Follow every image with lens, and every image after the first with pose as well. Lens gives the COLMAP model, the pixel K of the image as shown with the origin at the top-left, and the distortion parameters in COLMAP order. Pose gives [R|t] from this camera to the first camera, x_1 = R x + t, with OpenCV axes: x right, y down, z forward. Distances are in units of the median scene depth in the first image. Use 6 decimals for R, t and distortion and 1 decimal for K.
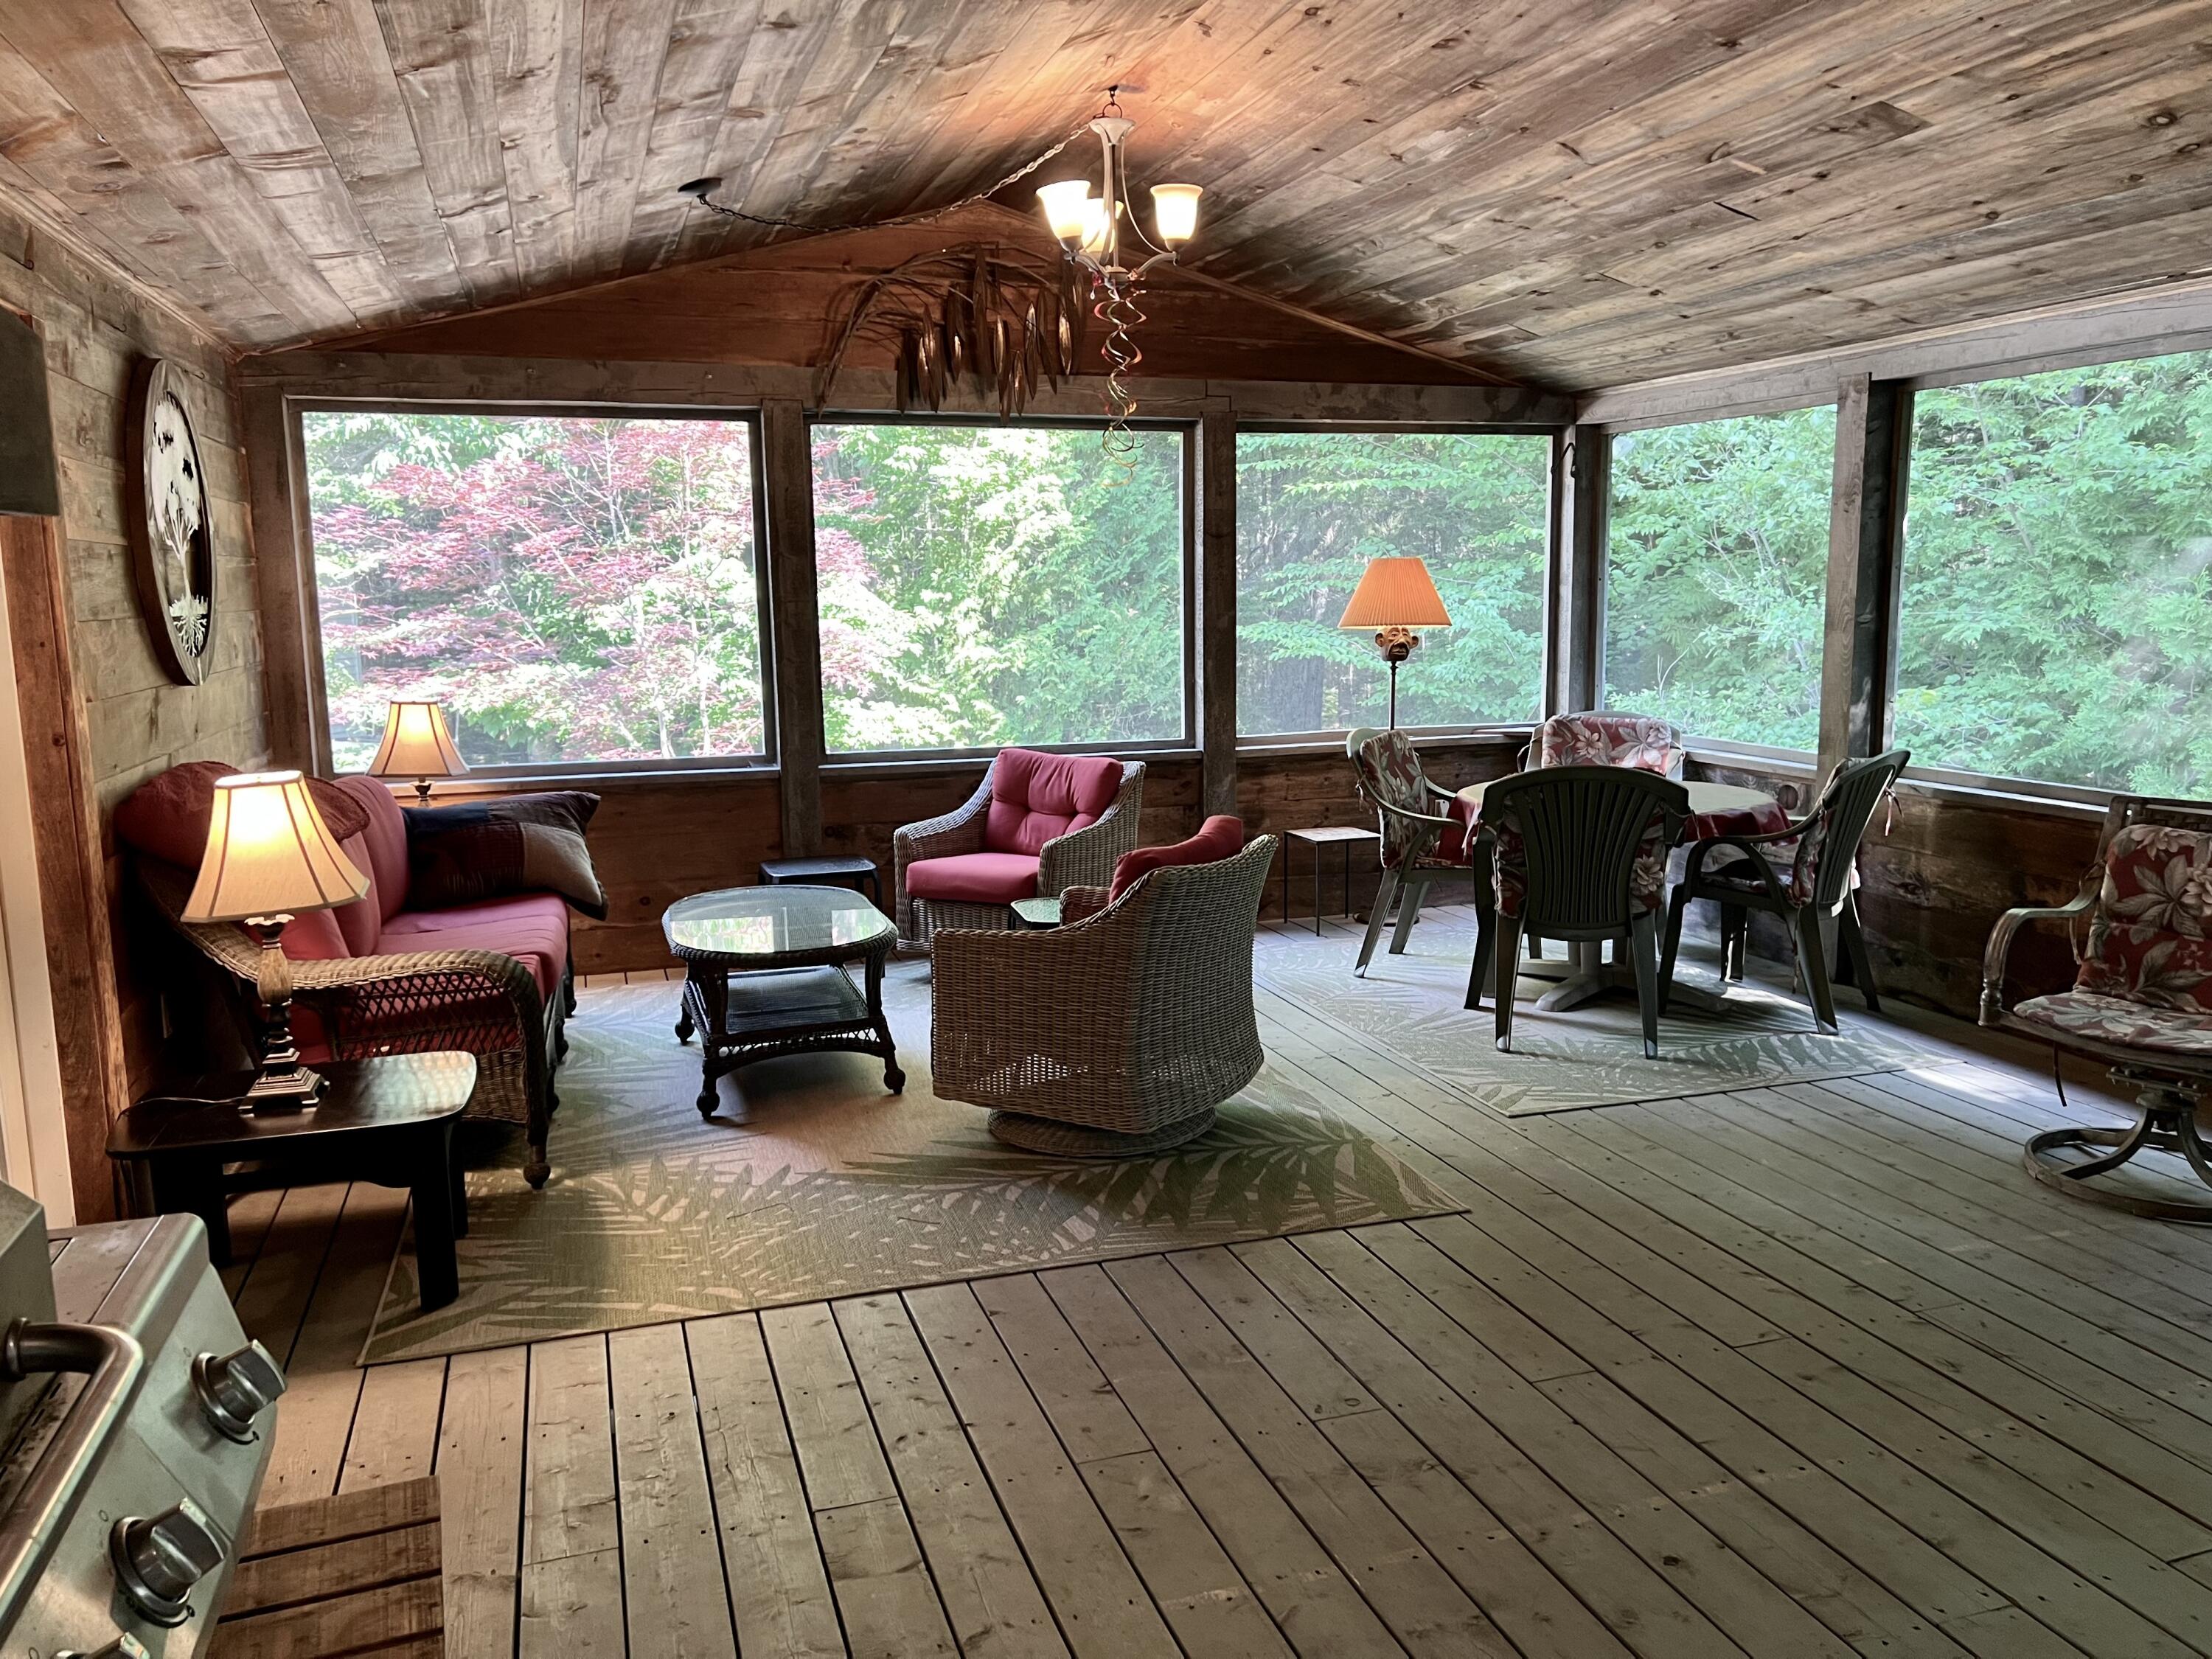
lens RADIAL K [[1673.6, 0, 1105.1], [0, 1673.6, 826.5], [0, 0, 1]] dist [0.086141, -0.112648]
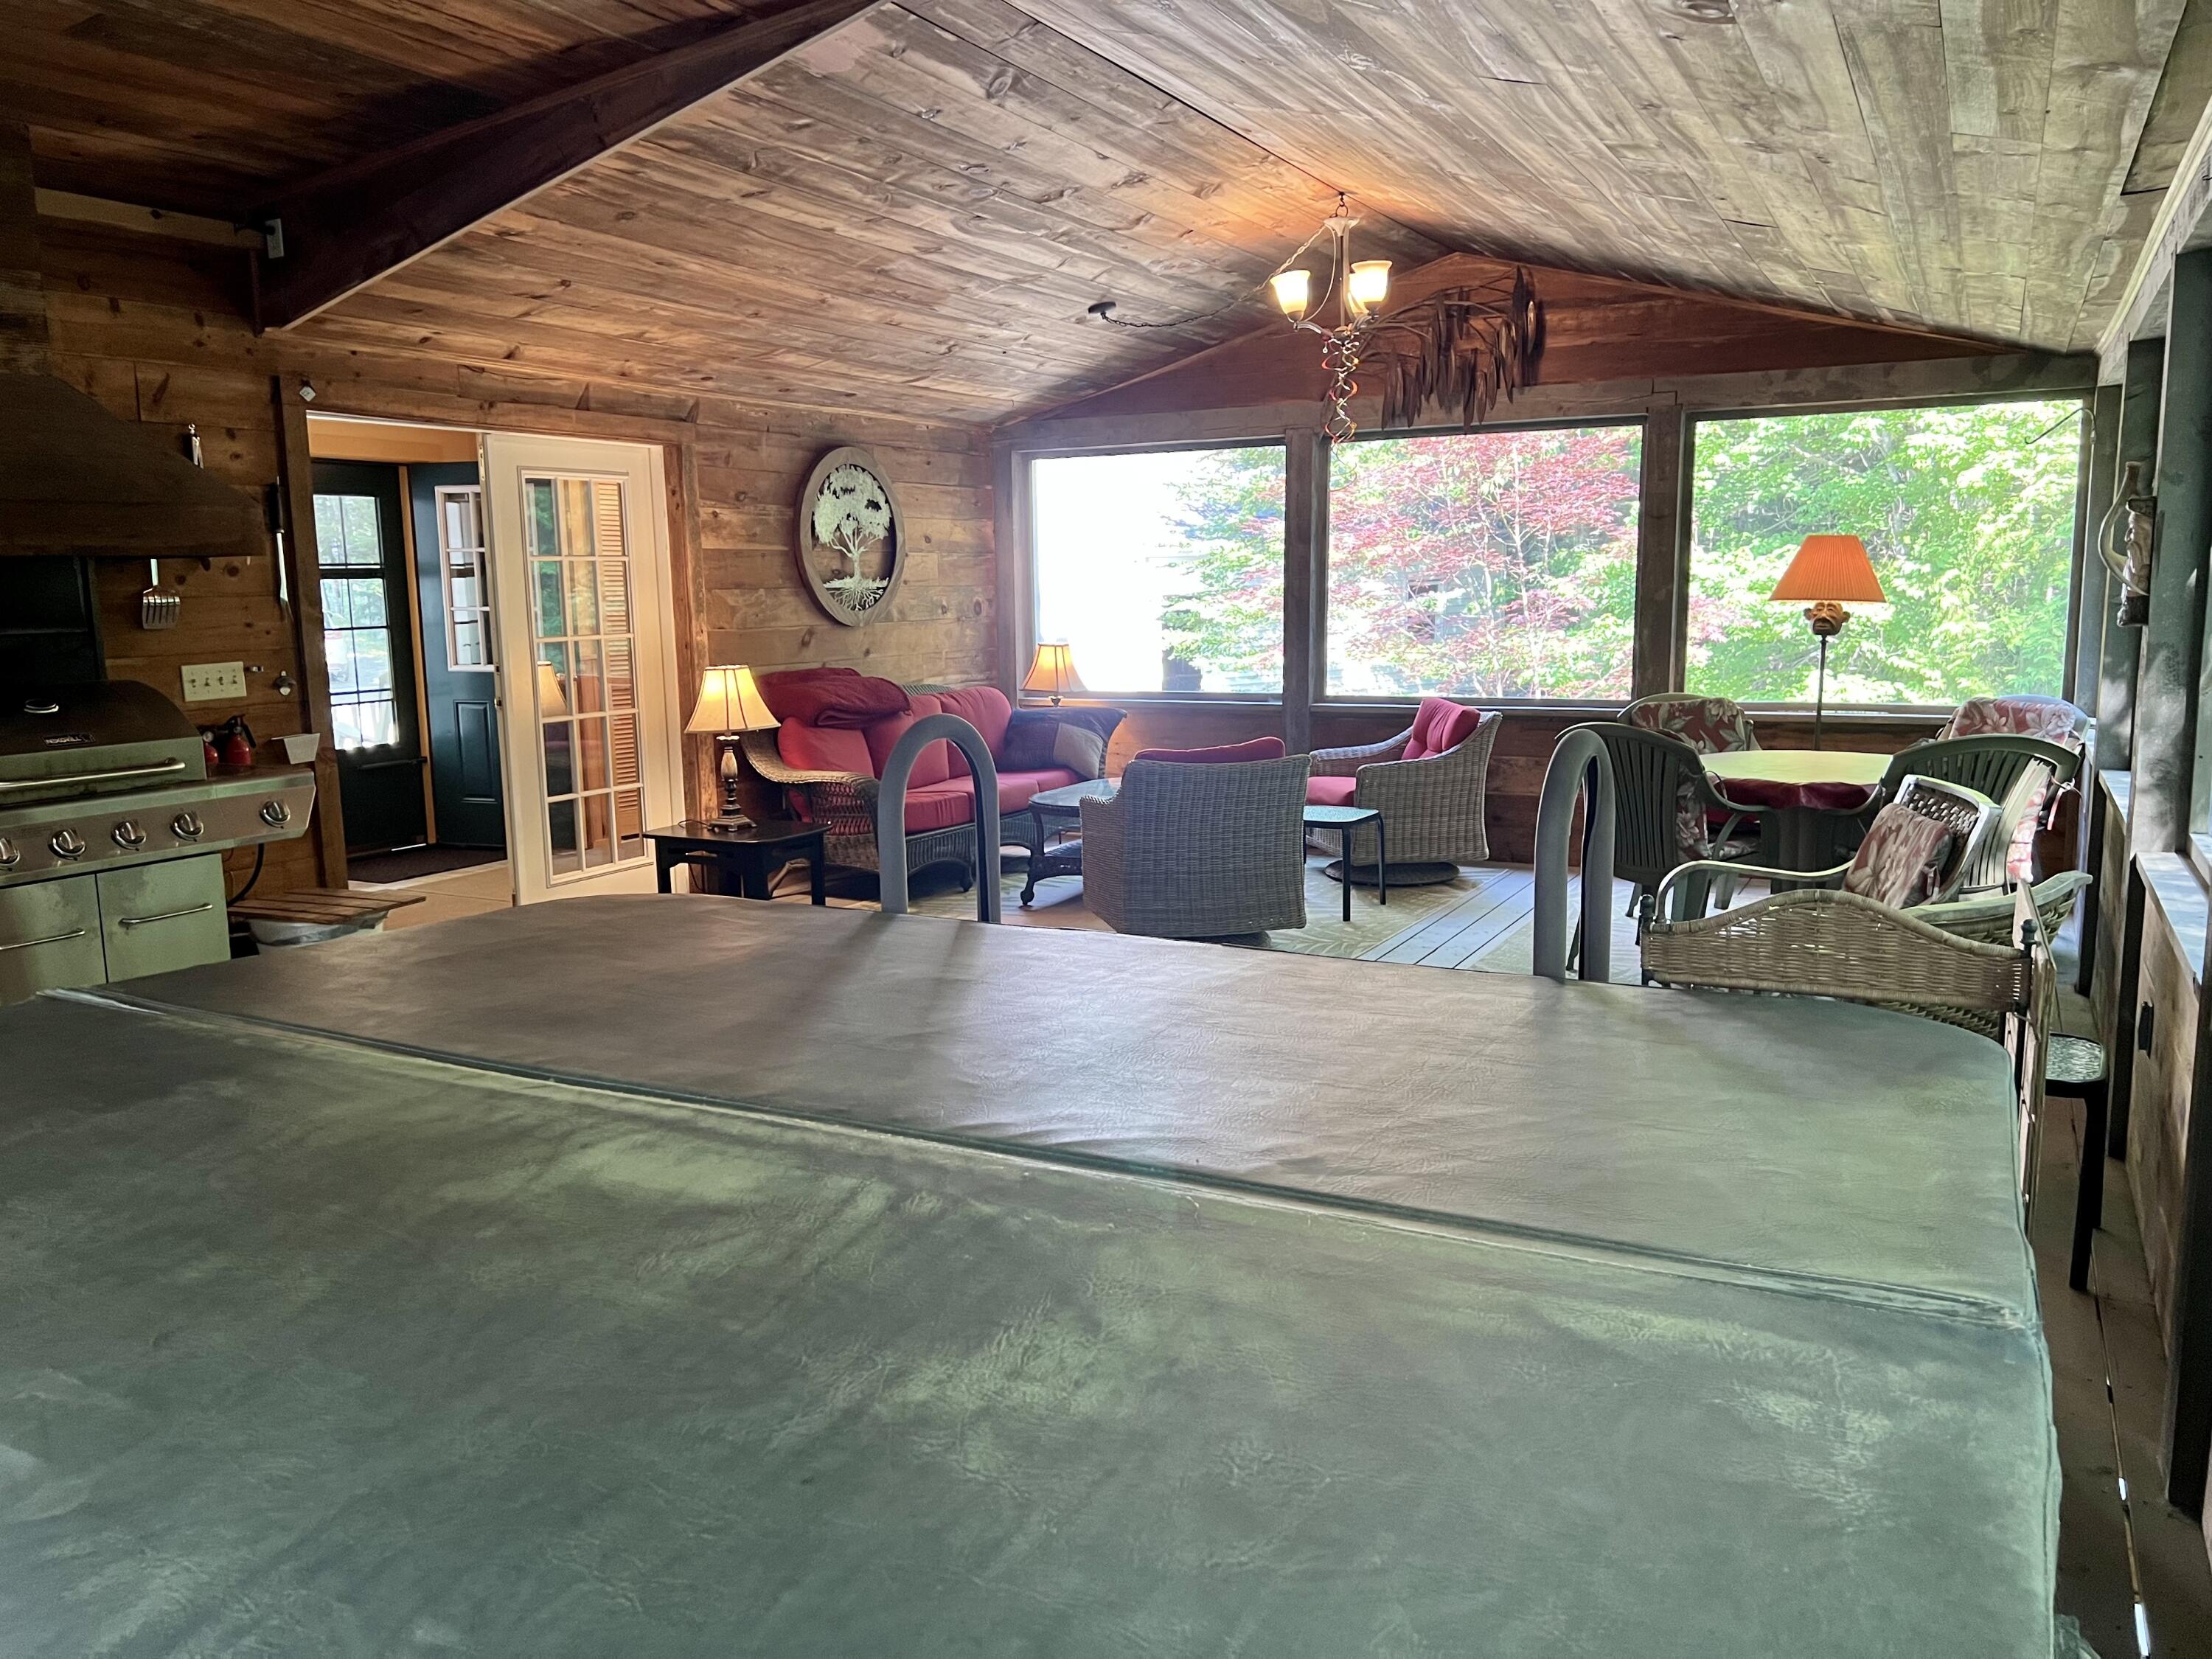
lens RADIAL K [[1673.6, 0, 1105.1], [0, 1673.6, 826.5], [0, 0, 1]] dist [0.086141, -0.112648]
pose [[0.697360, 0.107786, -0.708570, 0.652658], [-0.095882, 0.993770, 0.056805, 0.000500], [0.710278, 0.028326, 0.703351, -0.039671]]
